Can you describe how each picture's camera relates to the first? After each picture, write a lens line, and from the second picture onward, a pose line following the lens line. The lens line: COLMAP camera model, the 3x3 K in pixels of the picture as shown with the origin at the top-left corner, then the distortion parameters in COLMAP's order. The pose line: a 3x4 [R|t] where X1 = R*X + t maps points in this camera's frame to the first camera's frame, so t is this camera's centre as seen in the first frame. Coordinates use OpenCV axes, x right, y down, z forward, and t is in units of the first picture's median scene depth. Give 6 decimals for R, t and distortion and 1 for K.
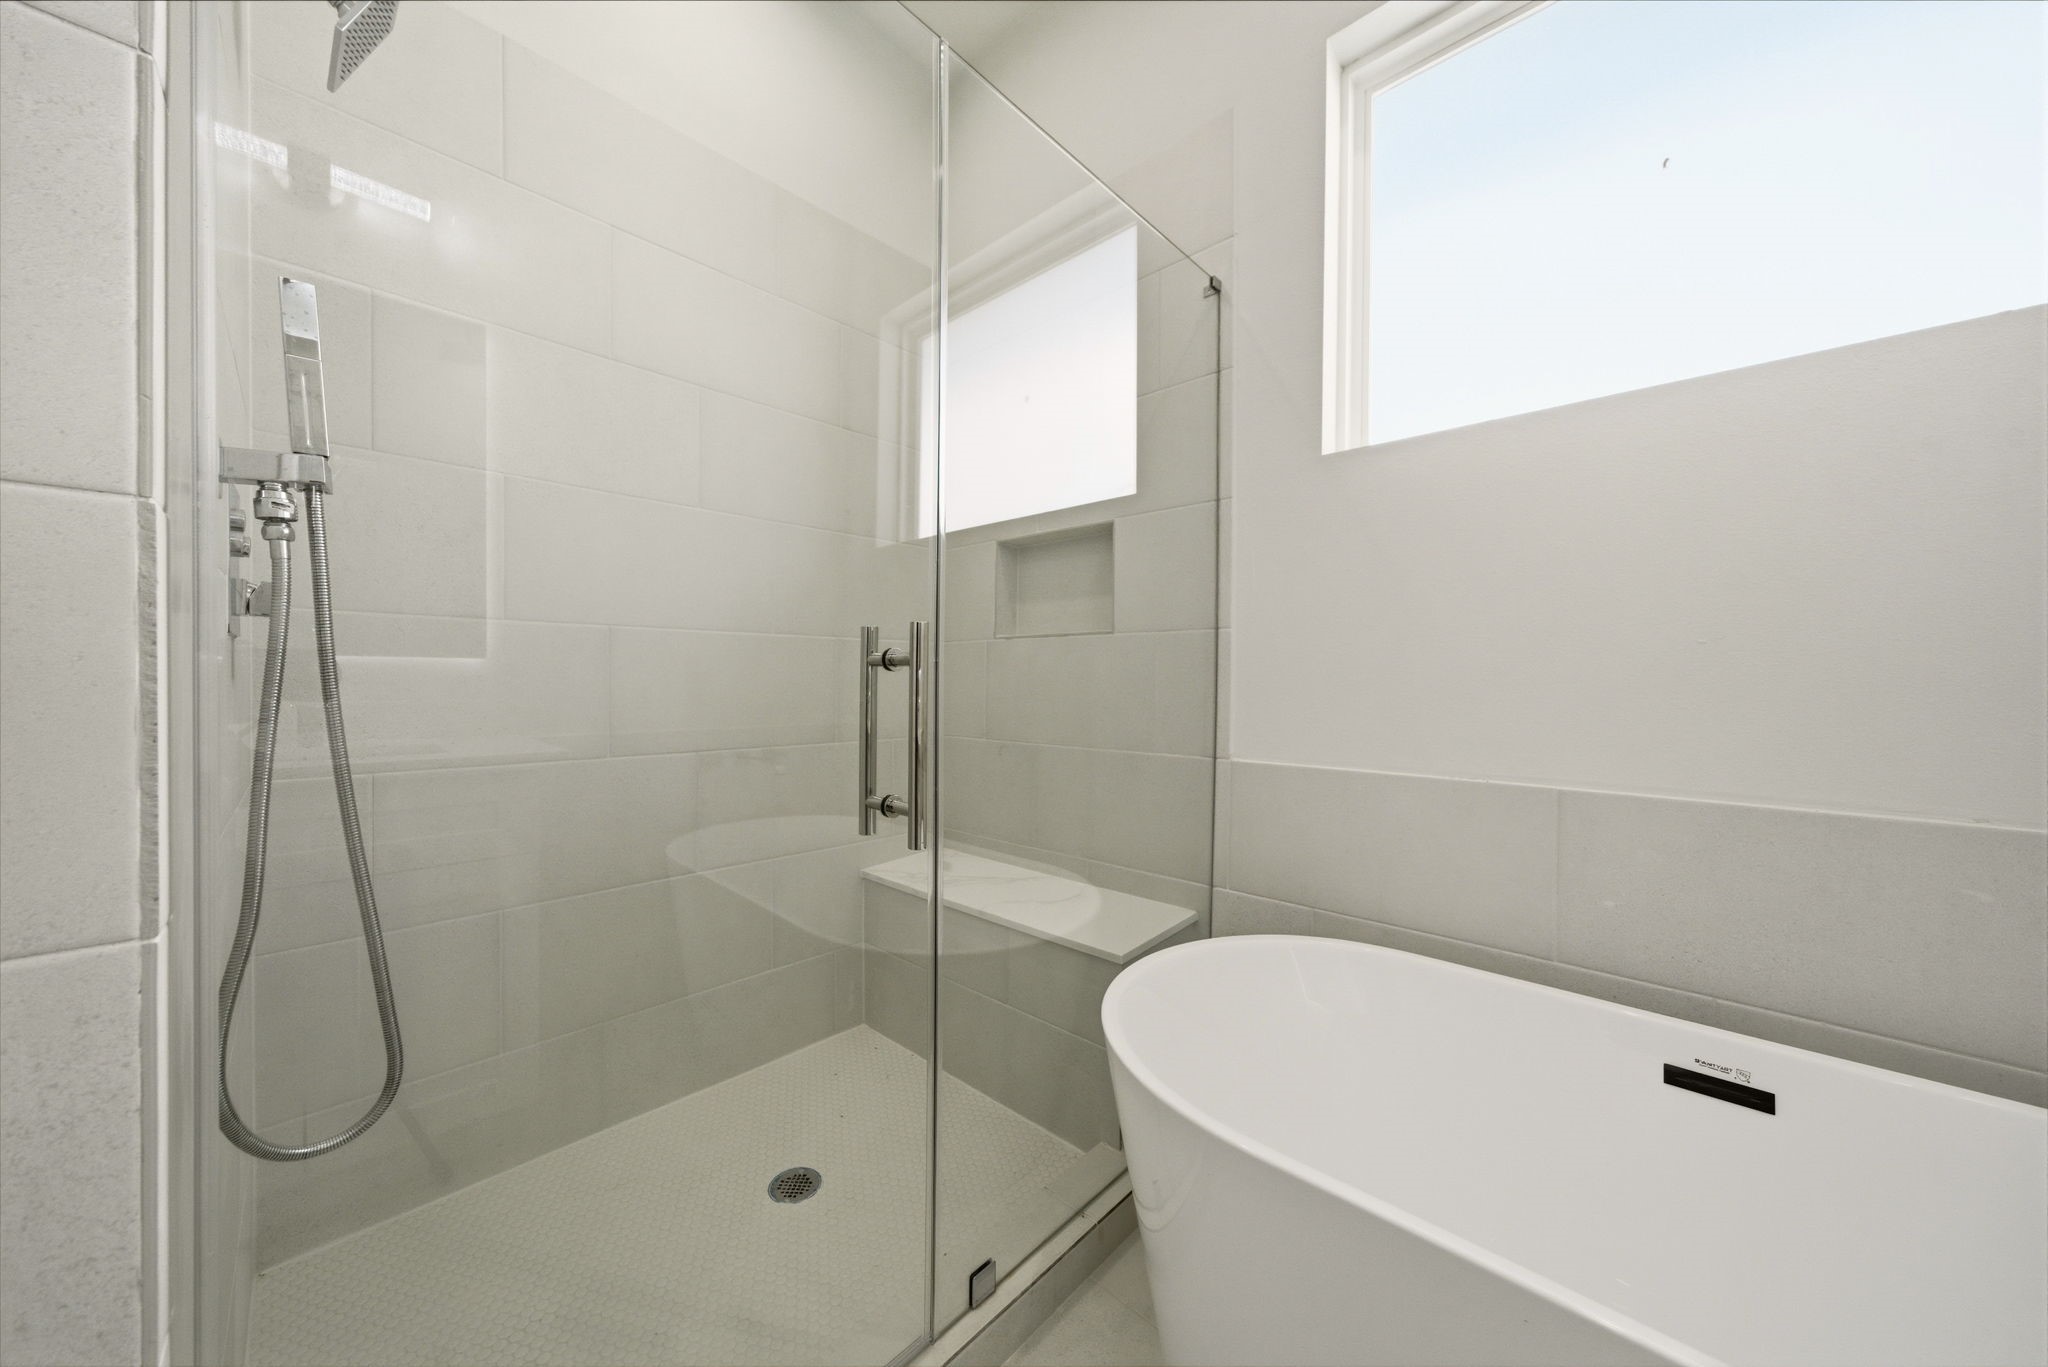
lens RADIAL K [[704.0, 0, 1009.8], [0, 704.0, 687.5], [0, 0, 1]] dist [0.000122, 0.000219]
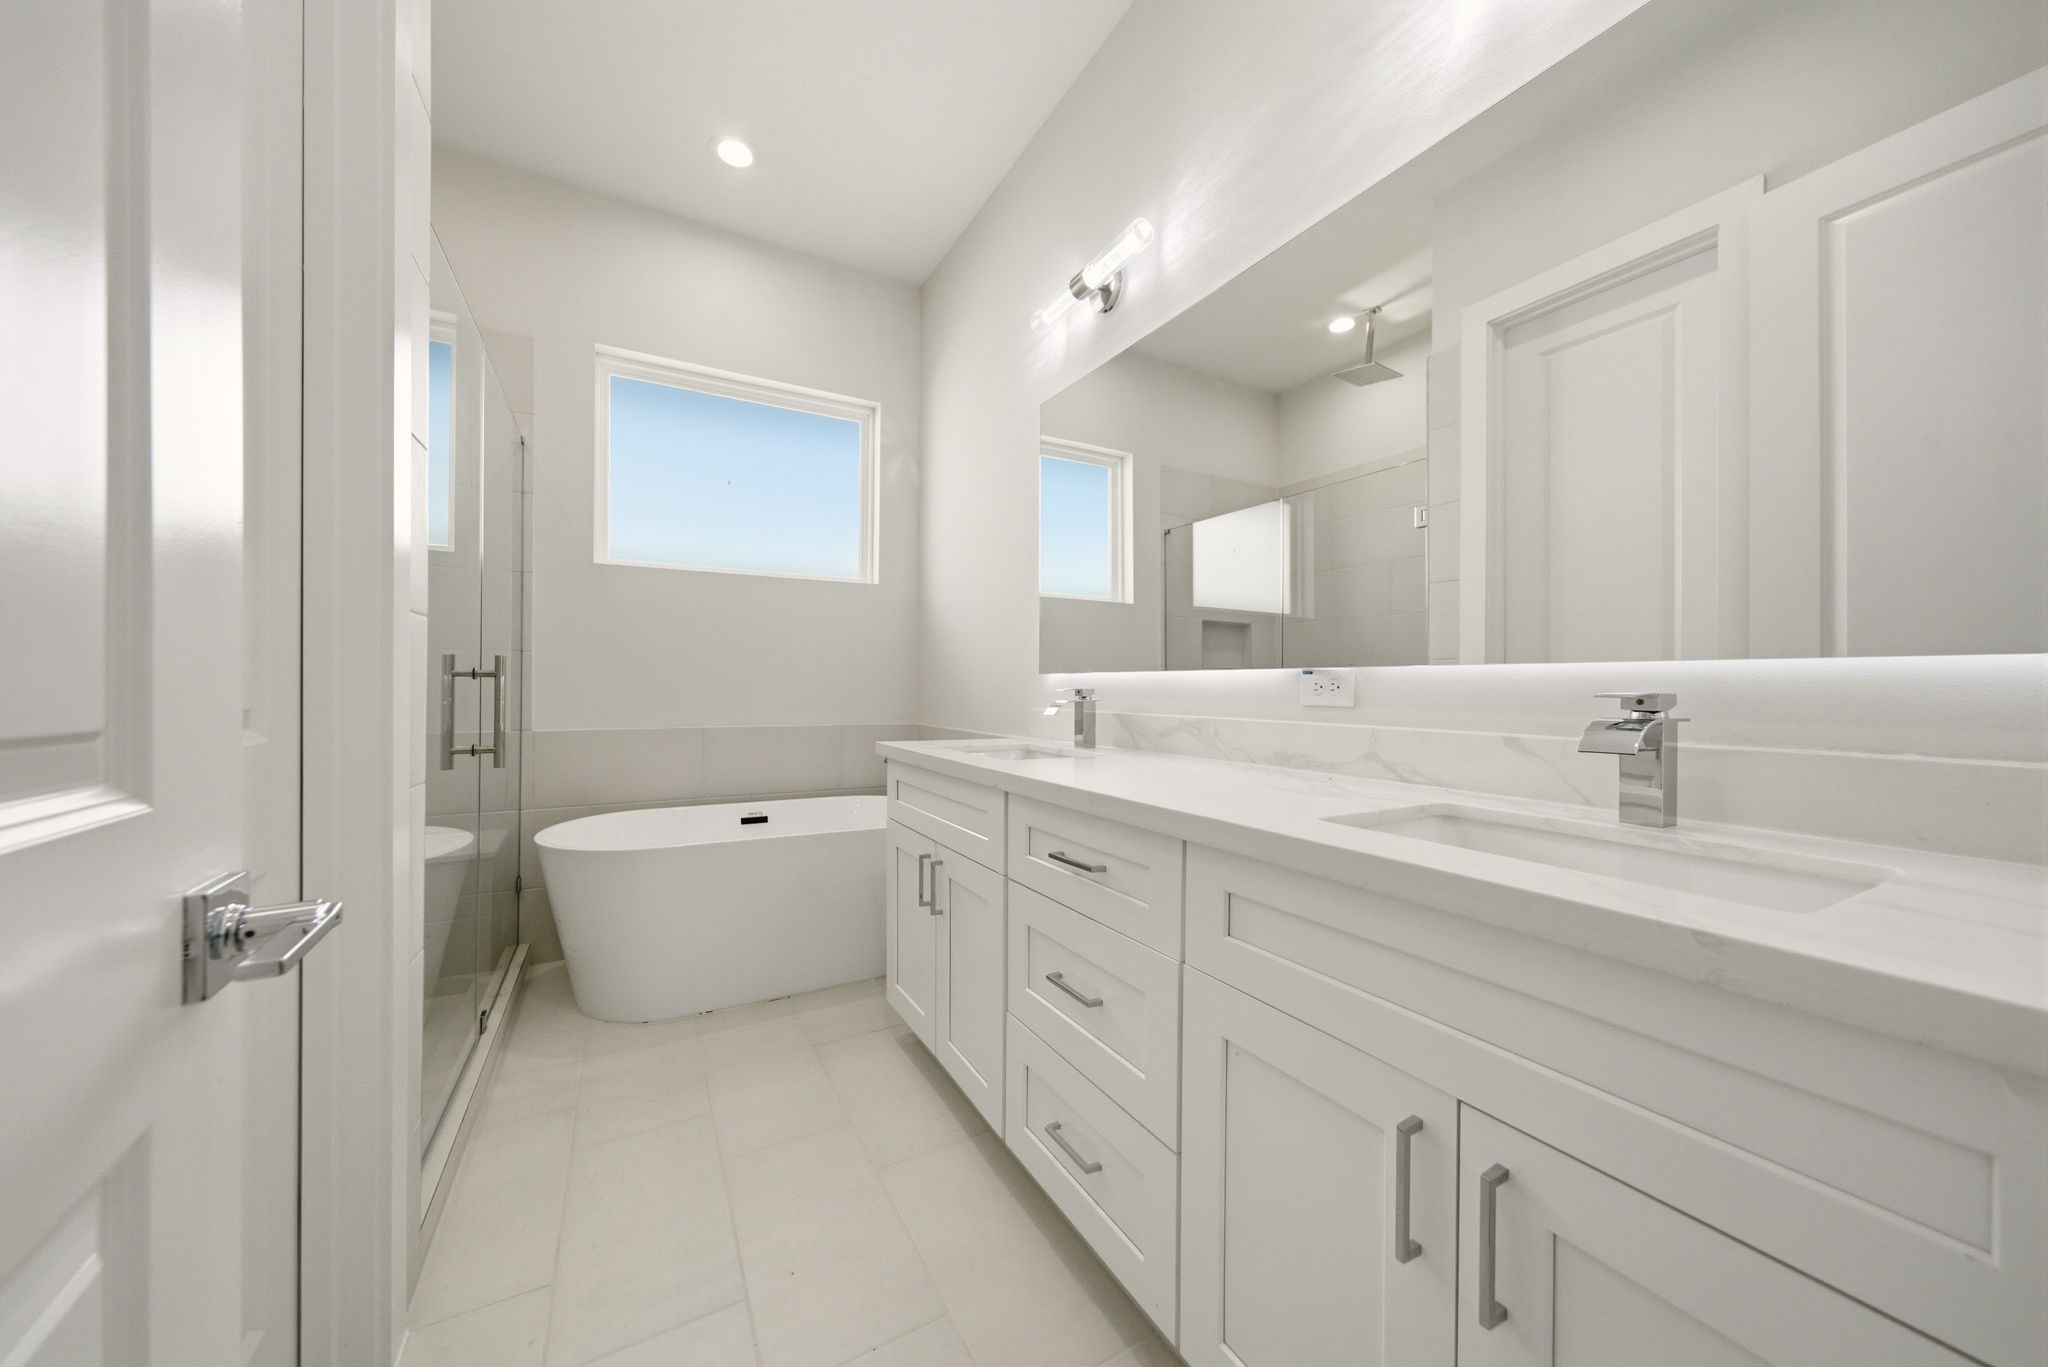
lens RADIAL K [[704.0, 0, 1009.8], [0, 704.0, 687.5], [0, 0, 1]] dist [0.000122, 0.000219]
pose [[0.304041, -0.006889, 0.952634, -1.466530], [0.004592, 0.999973, 0.005765, -0.005896], [-0.952648, 0.002621, 0.304064, -0.910004]]
